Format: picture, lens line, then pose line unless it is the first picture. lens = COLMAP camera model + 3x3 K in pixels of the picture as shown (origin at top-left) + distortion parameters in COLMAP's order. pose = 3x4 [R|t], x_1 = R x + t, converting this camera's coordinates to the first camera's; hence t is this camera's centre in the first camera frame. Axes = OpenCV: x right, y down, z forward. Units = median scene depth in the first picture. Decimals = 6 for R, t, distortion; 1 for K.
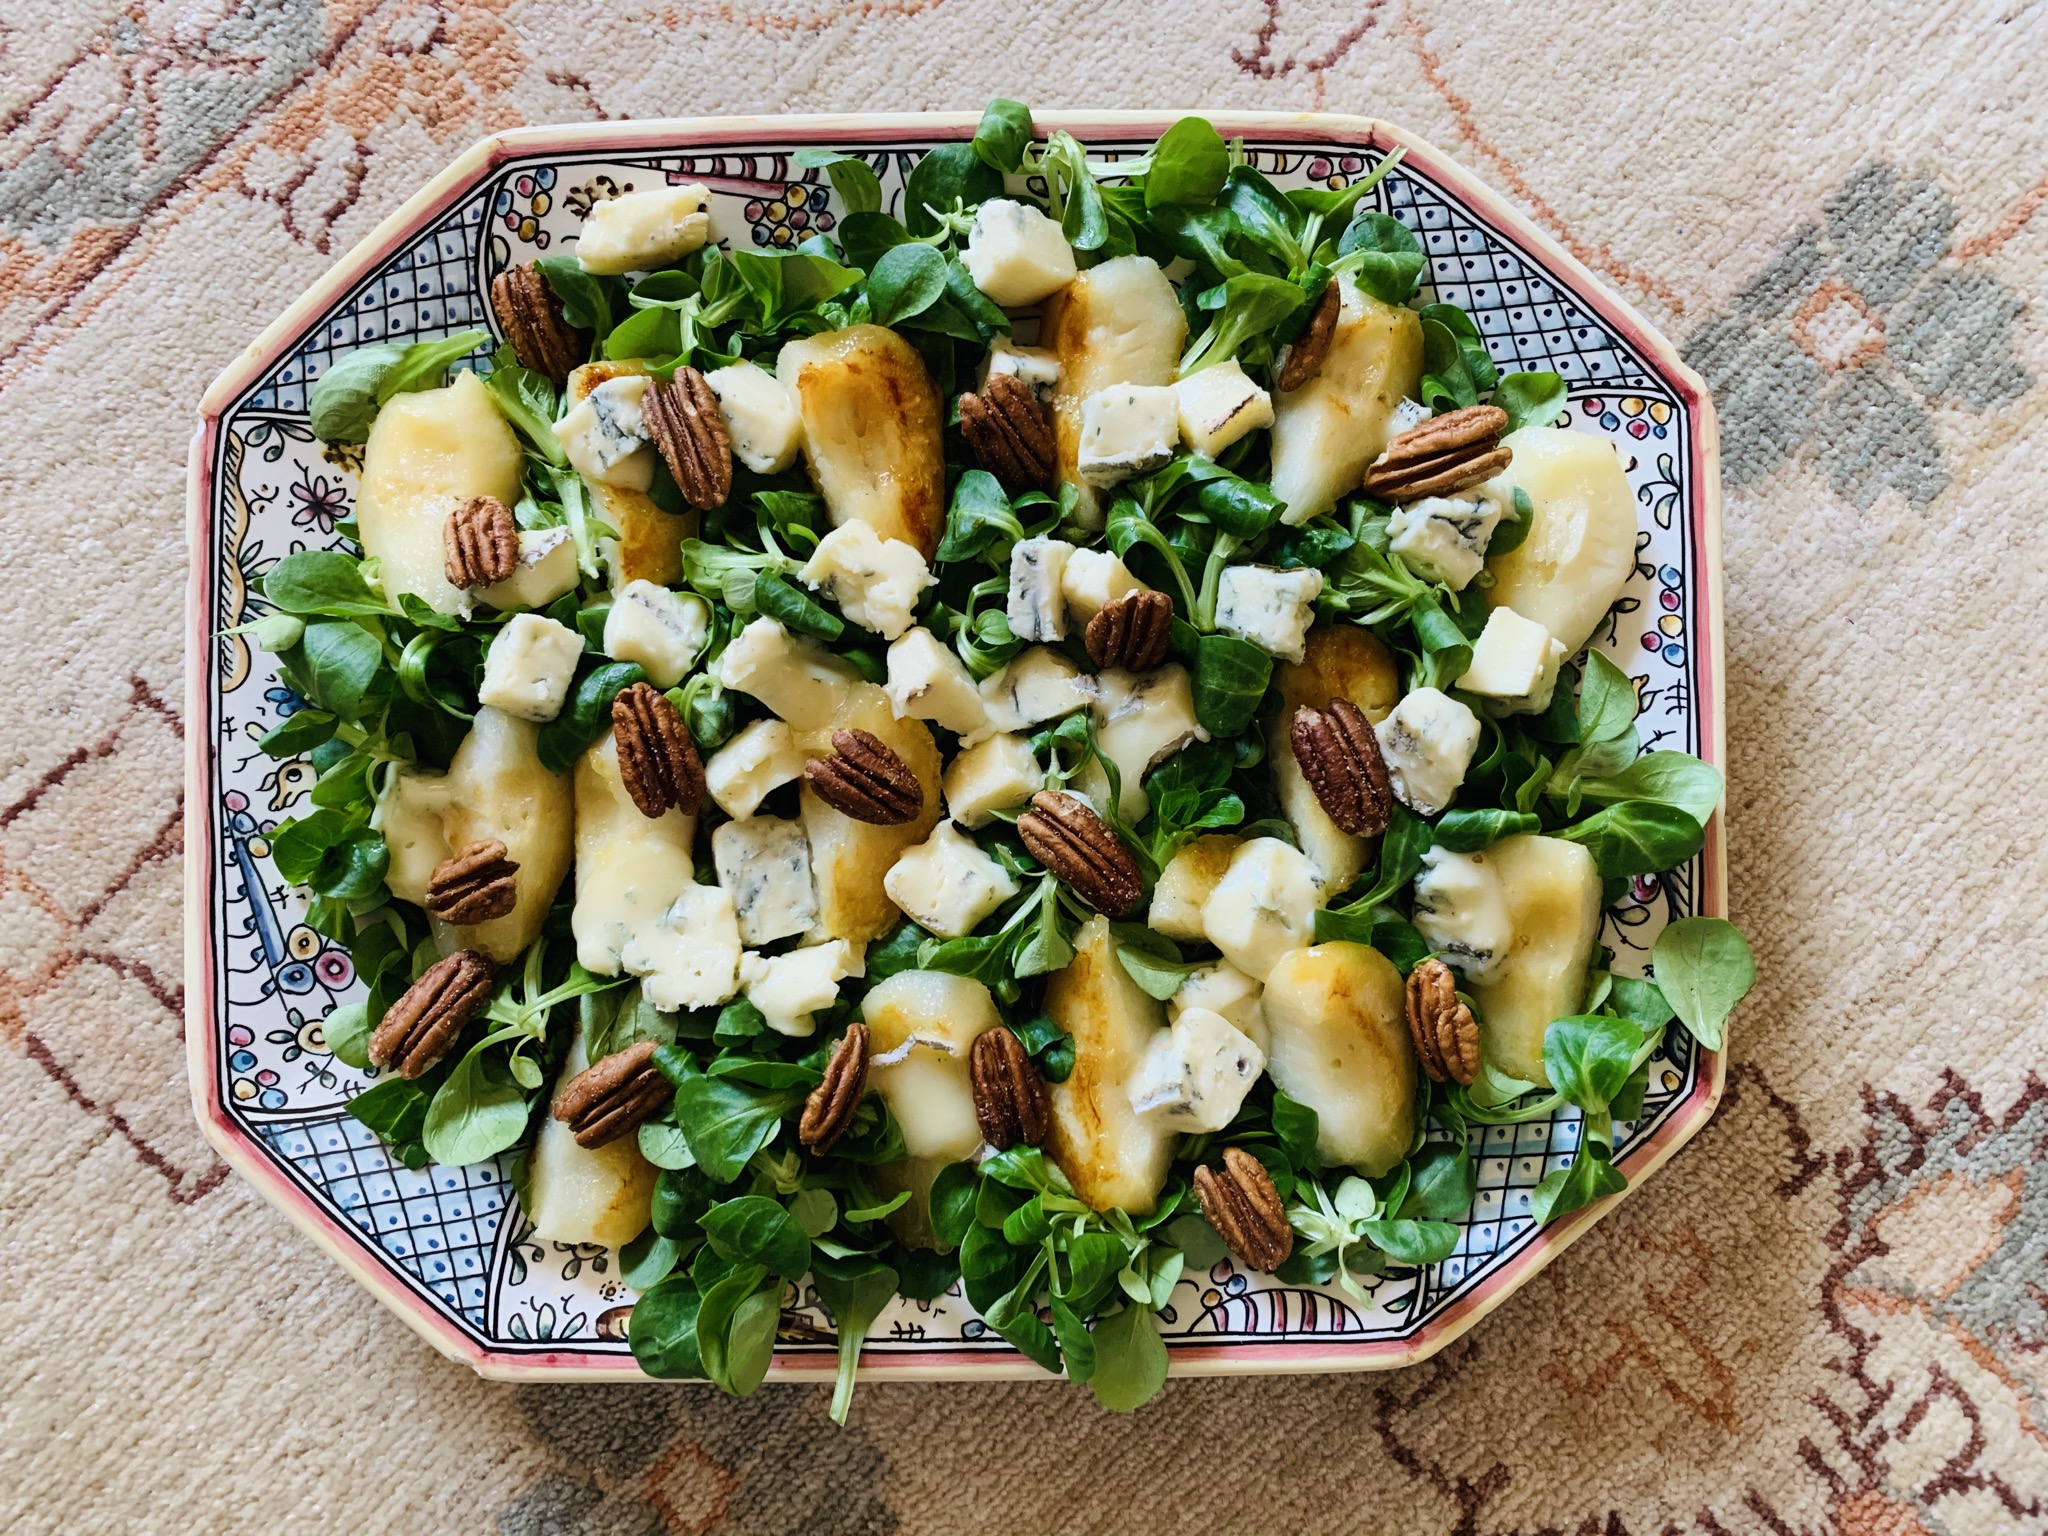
lens RADIAL K [[1612.2, 0, 1016.7], [0, 1612.2, 770.2], [0, 0, 1]] dist [0.008970, -0.018934]
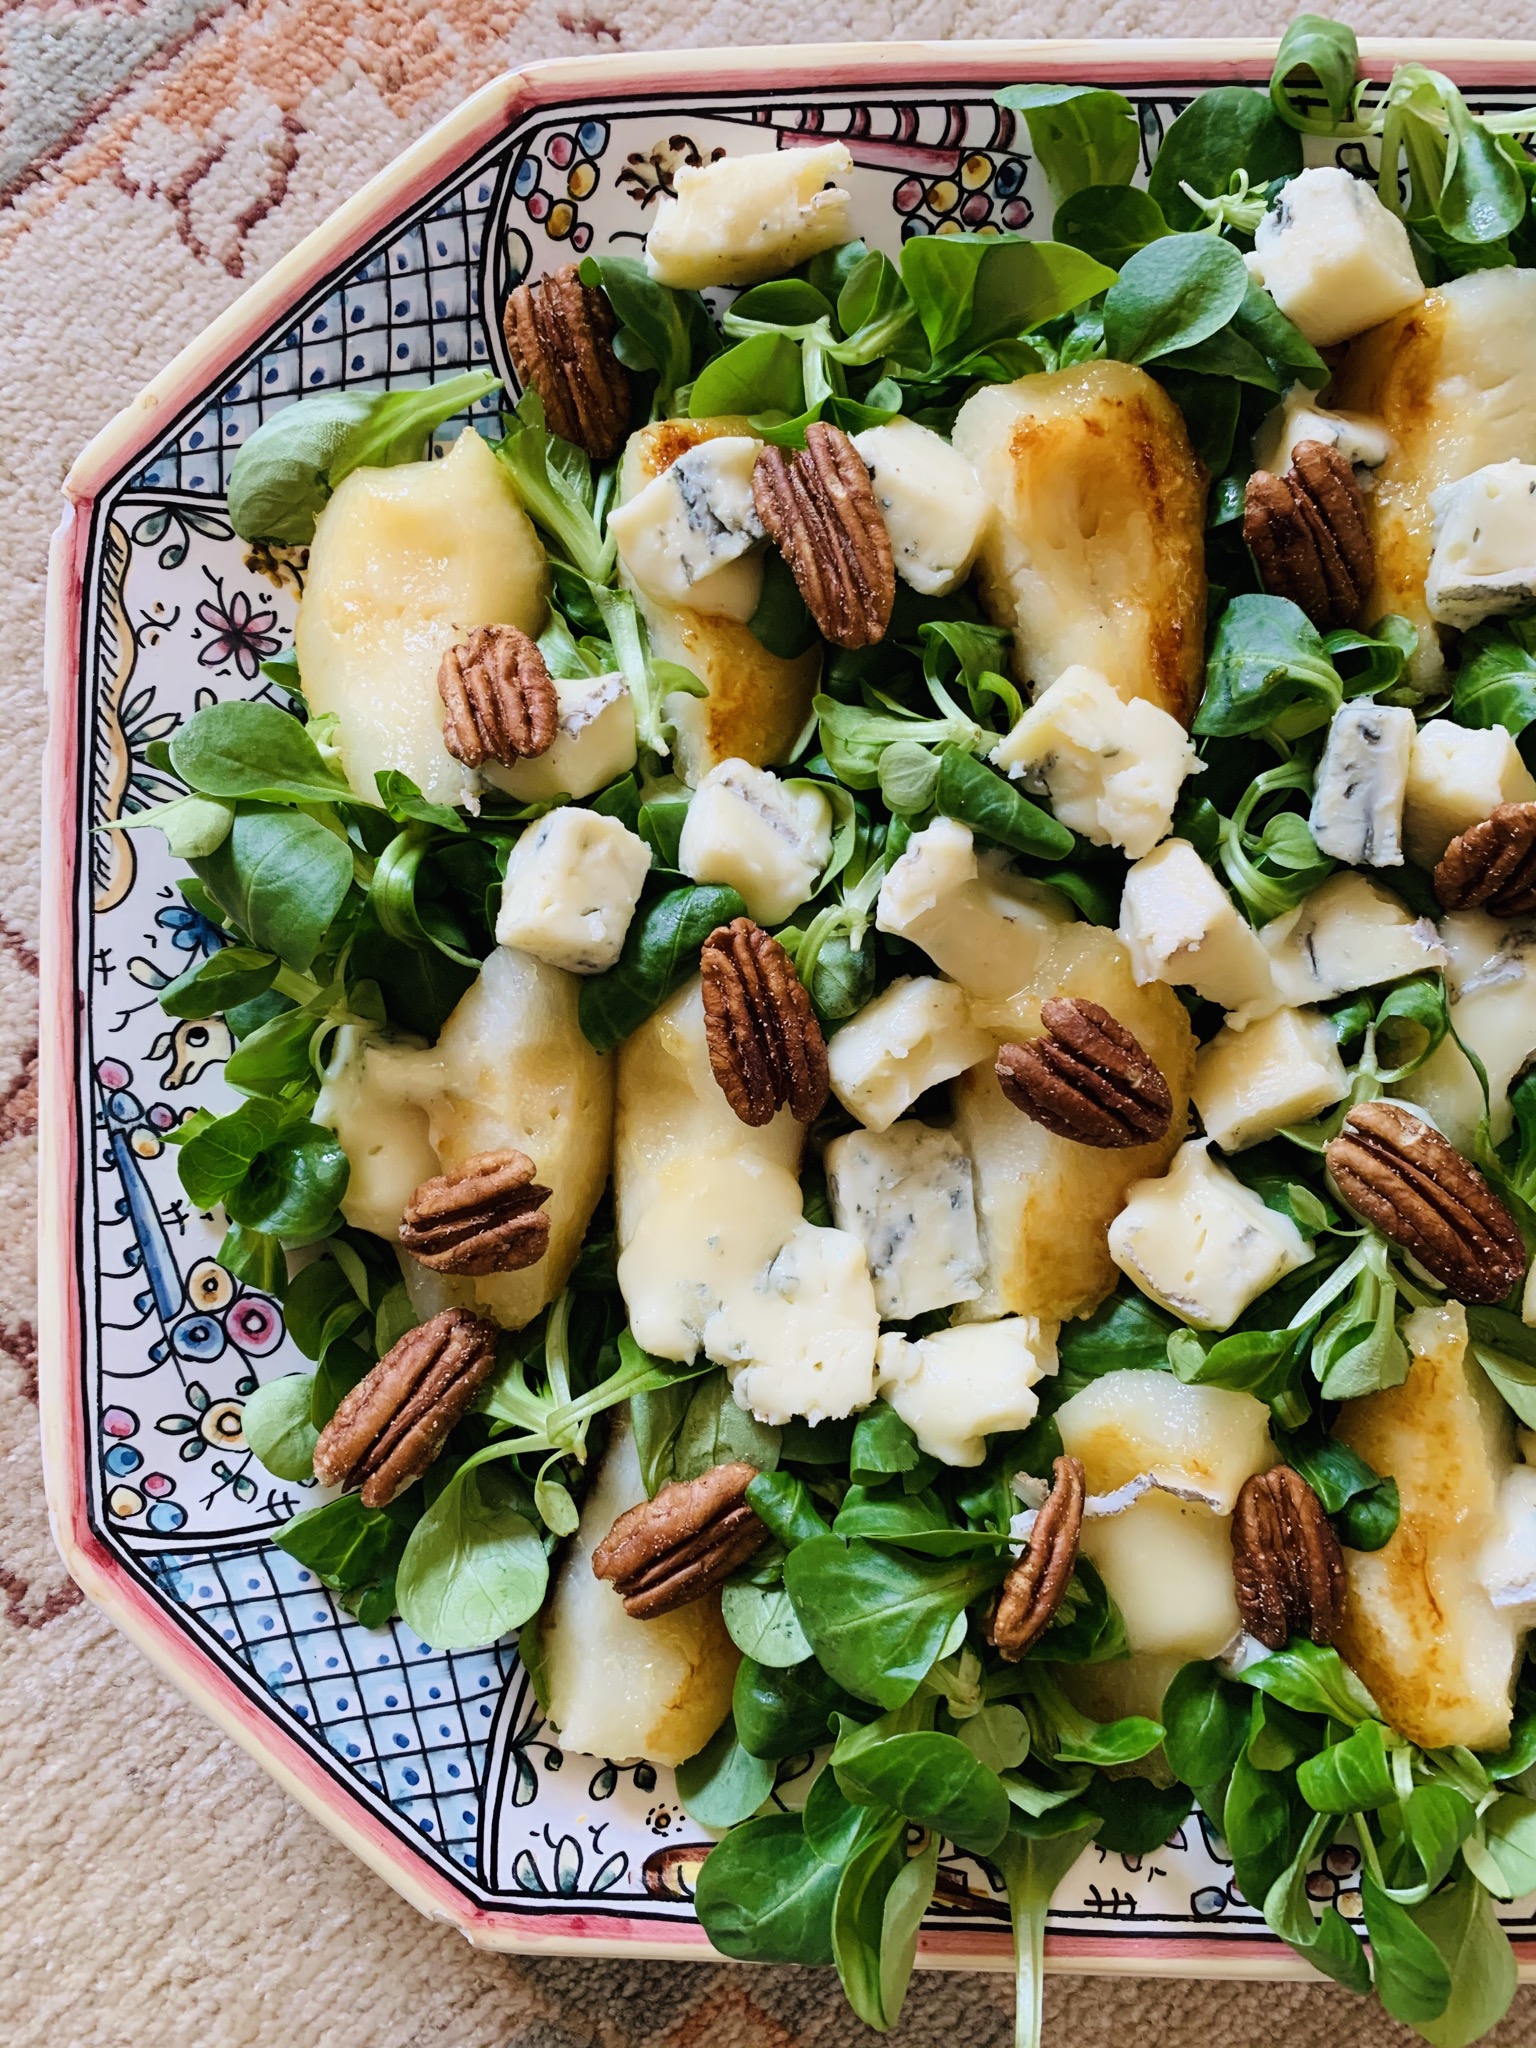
lens RADIAL K [[1612.2, 0, 769.6], [0, 1612.2, 1023.4], [0, 0, 1]] dist [0.008970, -0.018934]
pose [[0.999382, 0.025863, -0.023800, -0.197258], [-0.024941, 0.998956, 0.038260, -0.035372], [0.024765, -0.037643, 0.998984, 0.338200]]
